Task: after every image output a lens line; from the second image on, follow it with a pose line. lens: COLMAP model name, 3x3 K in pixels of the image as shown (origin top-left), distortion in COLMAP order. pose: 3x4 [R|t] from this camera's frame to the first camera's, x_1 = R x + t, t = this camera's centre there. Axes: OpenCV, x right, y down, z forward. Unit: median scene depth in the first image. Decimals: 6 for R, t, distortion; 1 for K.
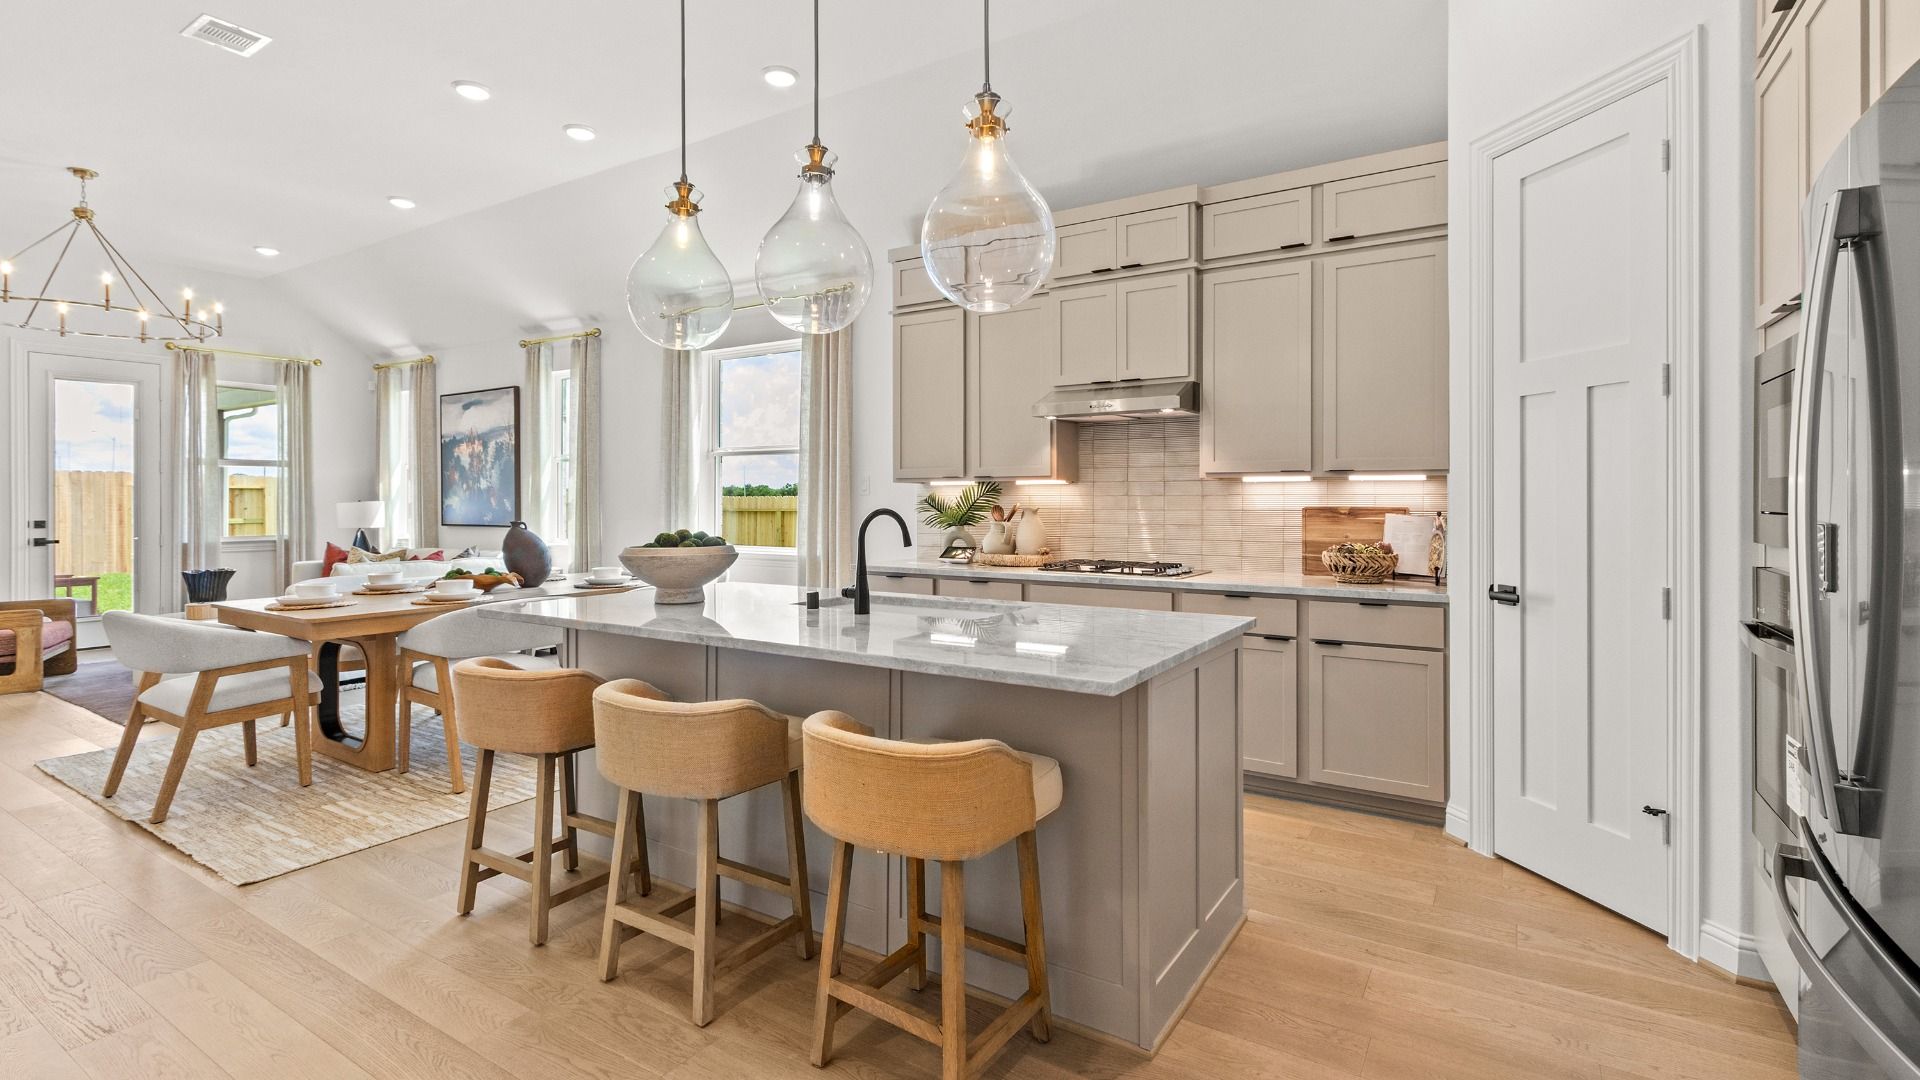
lens RADIAL K [[871.7, 0, 962.9], [0, 871.7, 501.2], [0, 0, 1]] dist [0.003958, -0.001484]
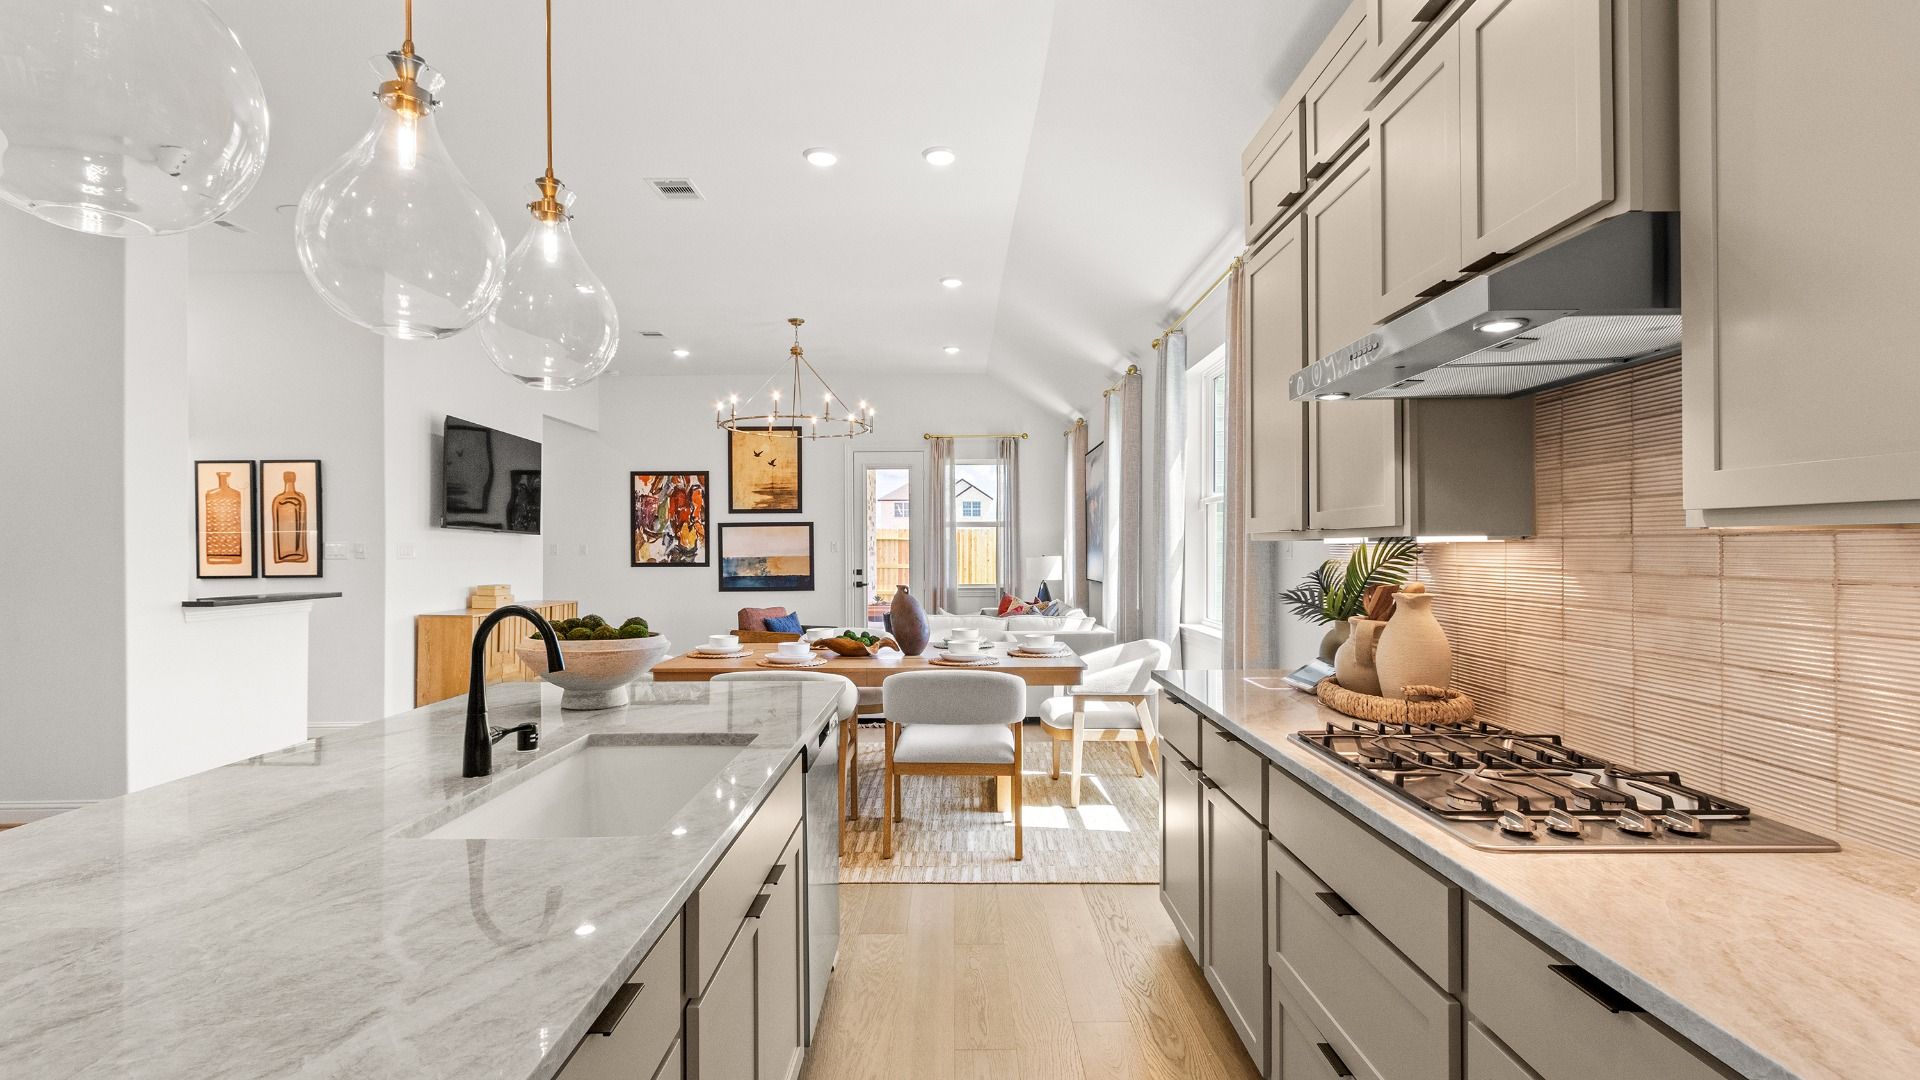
lens RADIAL K [[871.7, 0, 952.0], [0, 871.7, 544.1], [0, 0, 1]] dist [0.003958, -0.001484]
pose [[0.534202, -0.004696, -0.845344, 0.230151], [-0.000690, 0.999982, -0.005991, -0.010862], [0.845357, 0.003784, 0.534189, 0.369032]]
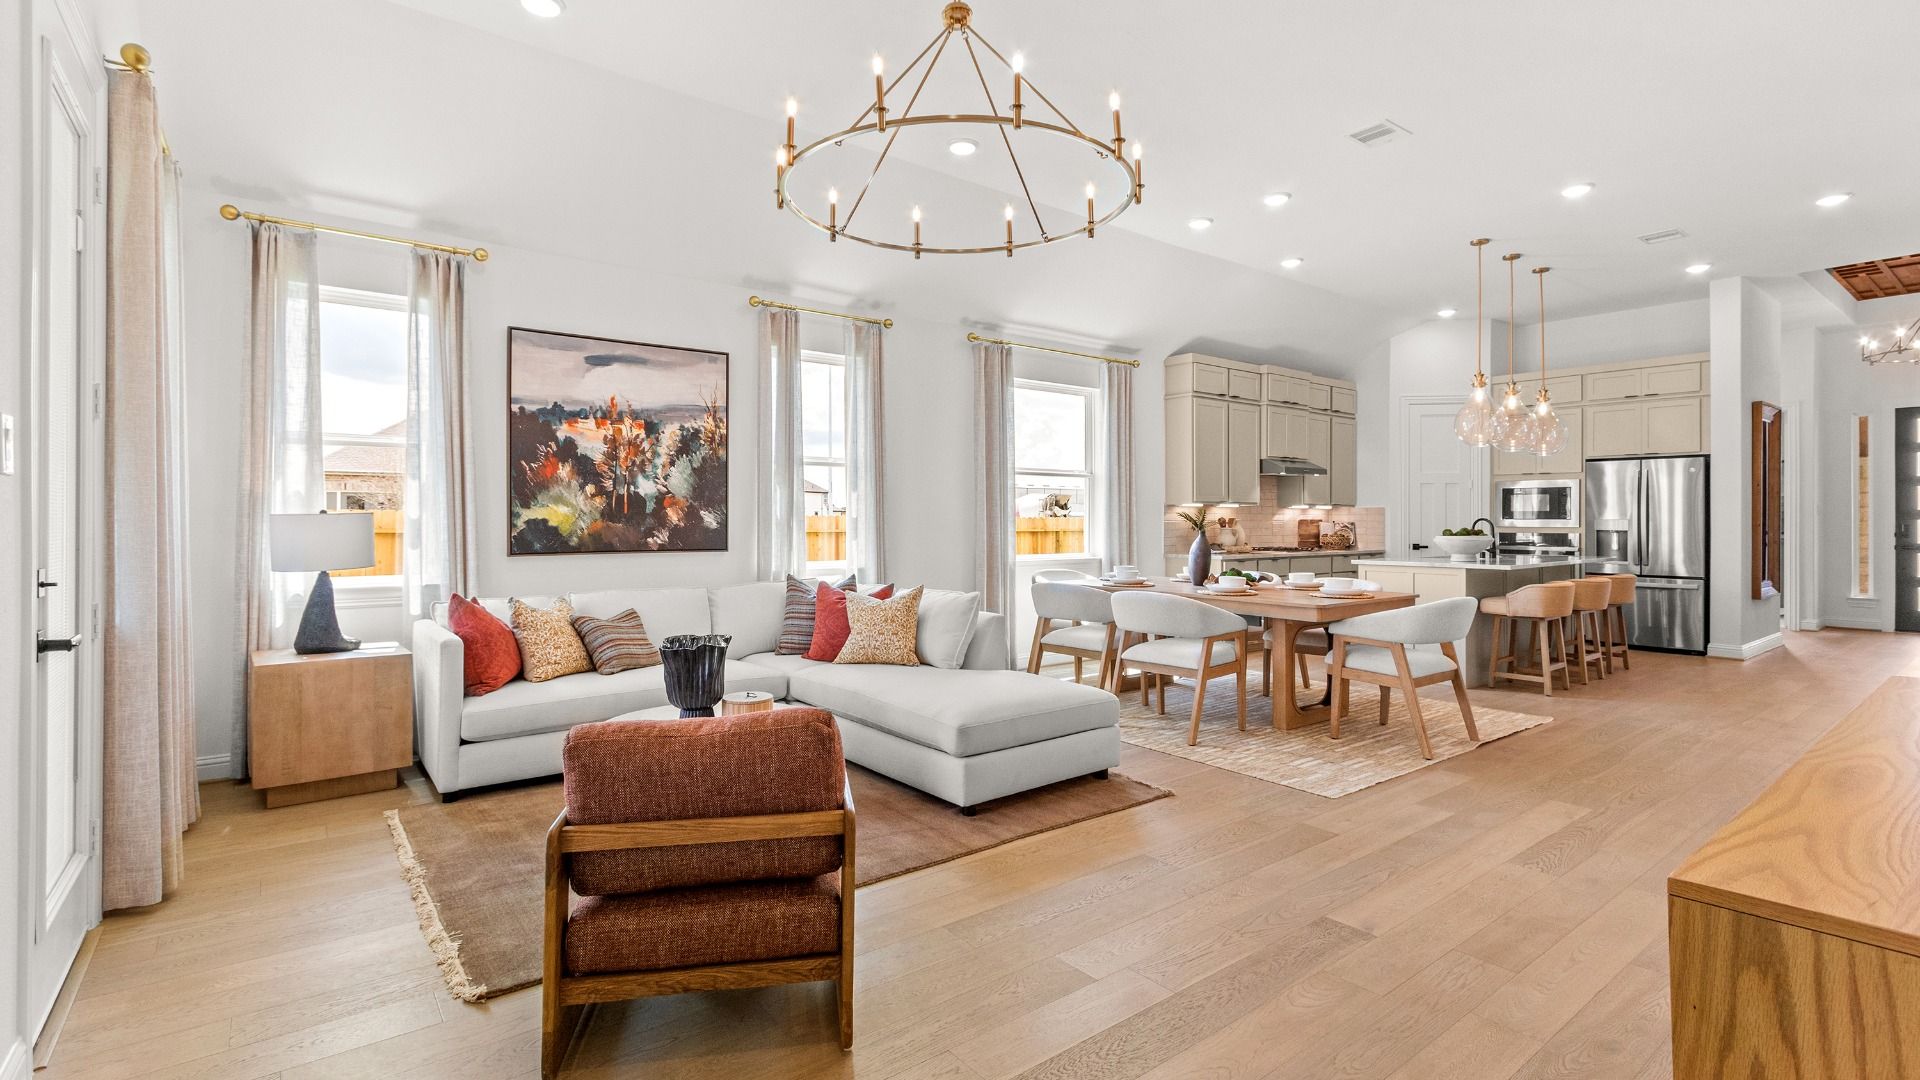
lens RADIAL K [[871.7, 0, 953.2], [0, 871.7, 521.8], [0, 0, 1]] dist [0.003958, -0.001484]
pose [[0.344622, 0.000434, 0.938741, -1.222808], [0.002034, 0.999997, -0.001209, 0.008040], [-0.938739, 0.002326, 0.344621, 0.631570]]
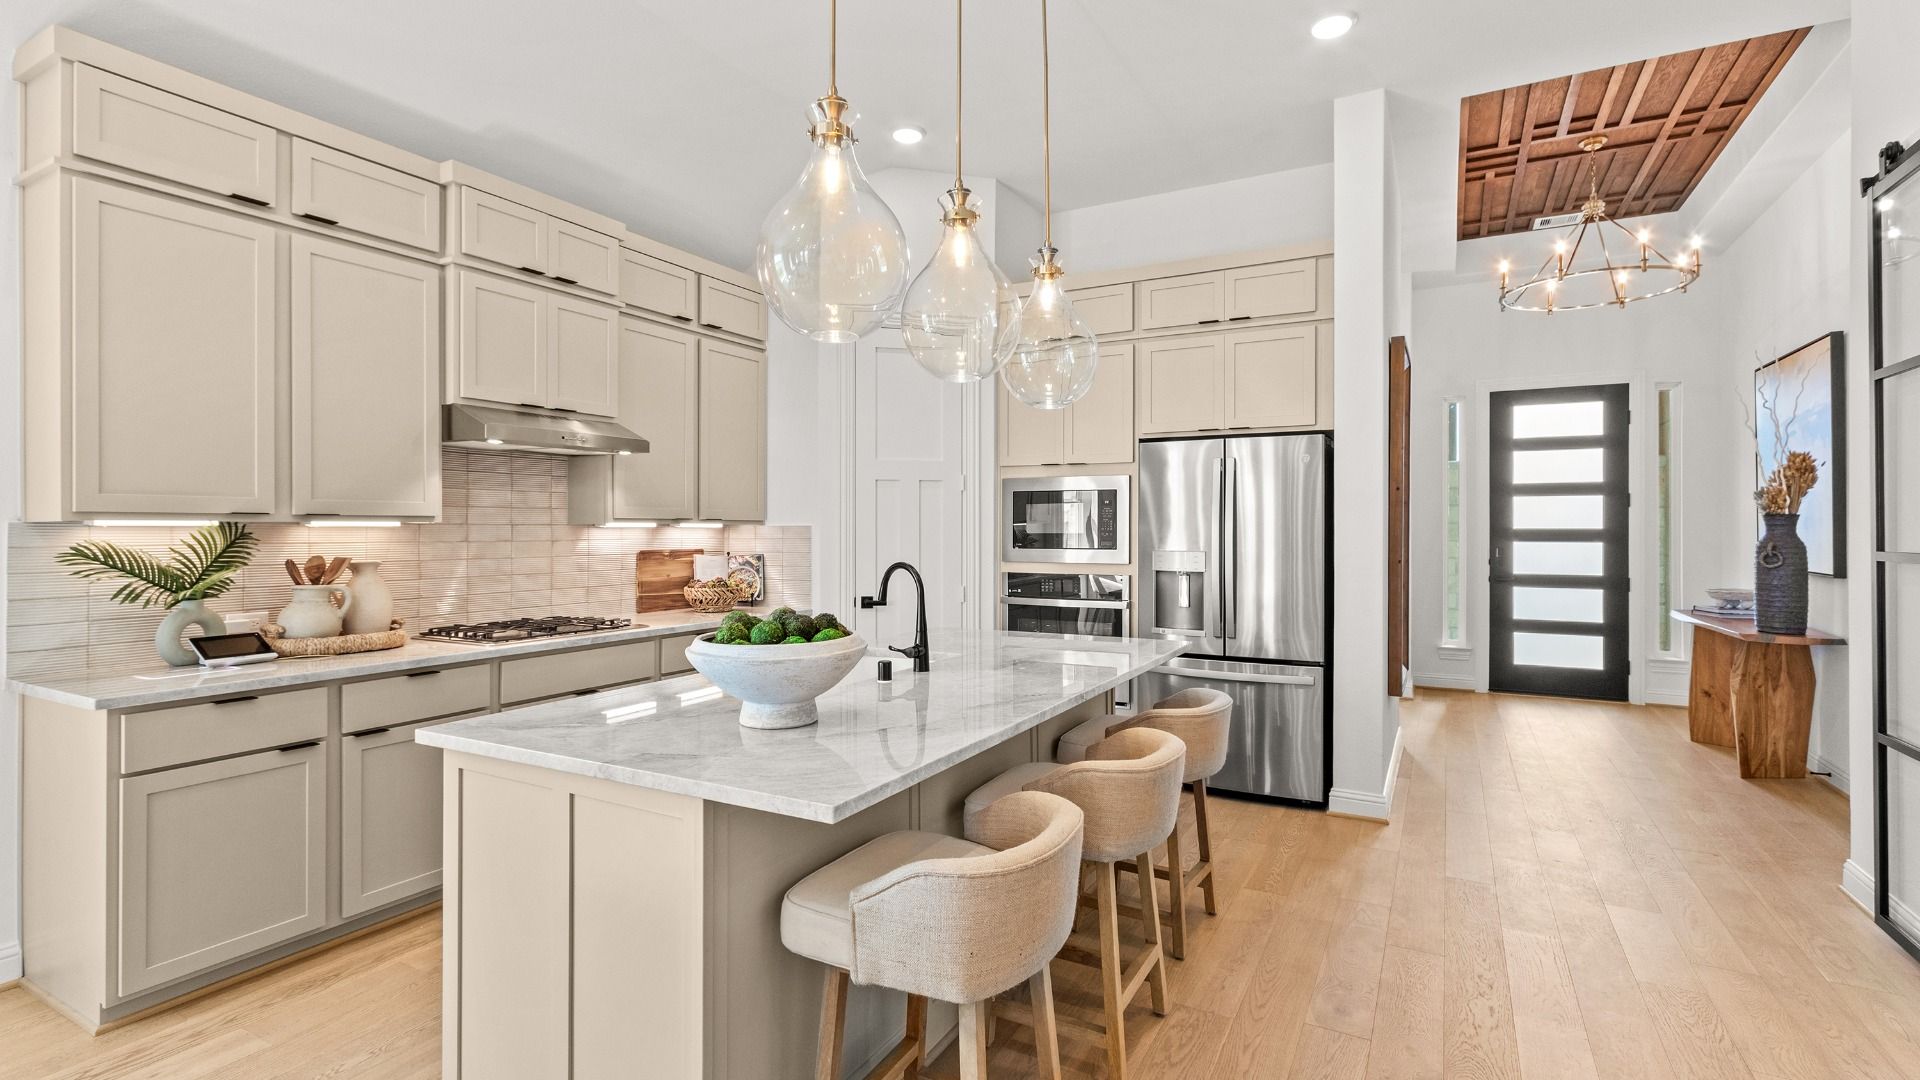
lens RADIAL K [[871.7, 0, 962.9], [0, 871.7, 531.9], [0, 0, 1]] dist [0.003958, -0.001484]
pose [[-0.056291, -0.002649, 0.998411, -0.421545], [0.004054, 0.999988, 0.002882, -0.010614], [-0.998406, 0.004210, -0.056280, 0.391784]]
